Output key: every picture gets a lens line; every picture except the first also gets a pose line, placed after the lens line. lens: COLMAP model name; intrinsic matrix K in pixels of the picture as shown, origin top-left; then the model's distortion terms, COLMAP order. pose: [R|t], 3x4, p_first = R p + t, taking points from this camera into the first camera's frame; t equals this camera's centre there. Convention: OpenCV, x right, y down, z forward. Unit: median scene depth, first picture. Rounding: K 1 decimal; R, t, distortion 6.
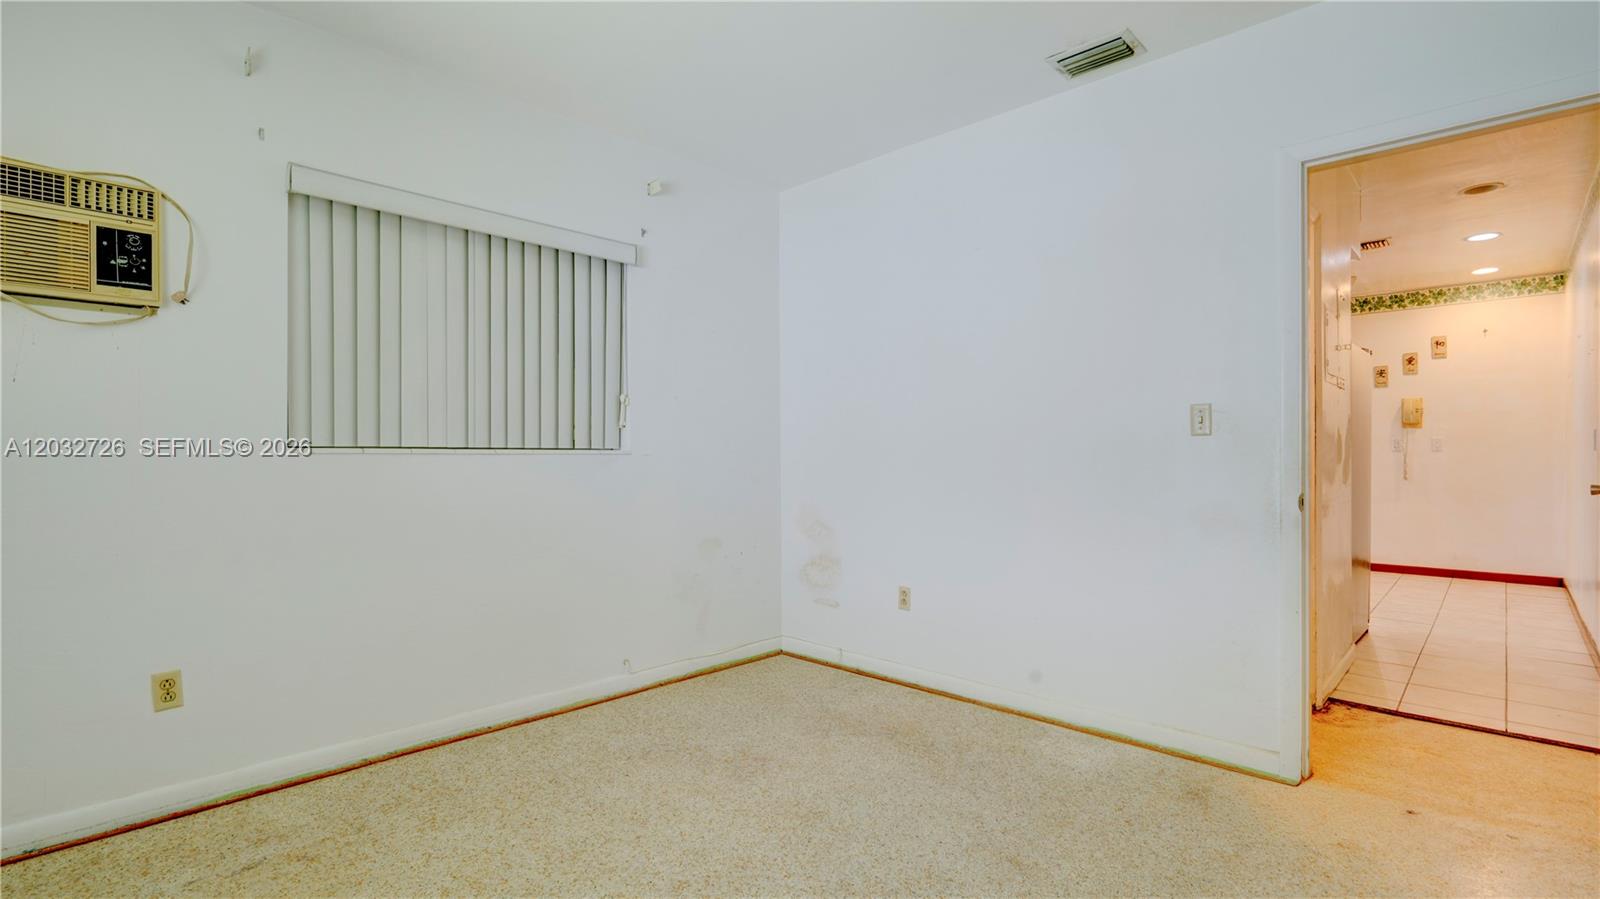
lens RADIAL K [[745.9, 0, 841.7], [0, 745.9, 451.4], [0, 0, 1]] dist [-0.011303, -0.000034]
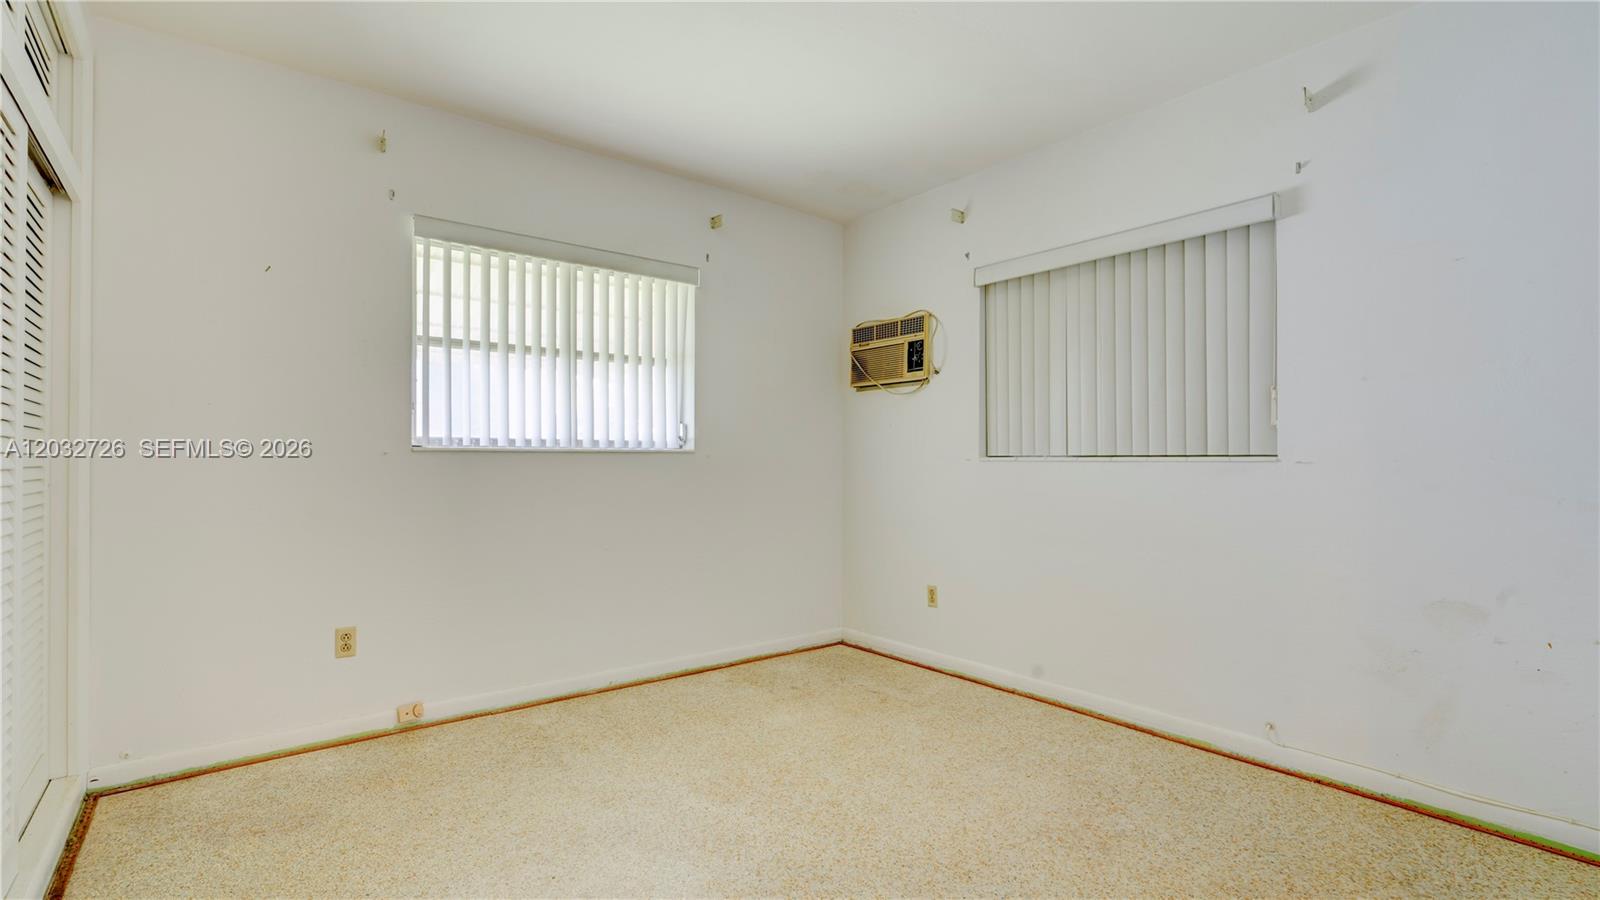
lens RADIAL K [[736.7, 0, 777.3], [0, 736.7, 455.7], [0, 0, 1]] dist [-0.000866, 0.000522]
pose [[-0.191618, -0.006851, -0.981446, 0.712698], [0.003048, 0.999967, -0.007576, 0.001925], [0.981465, -0.004443, -0.191591, 0.791934]]
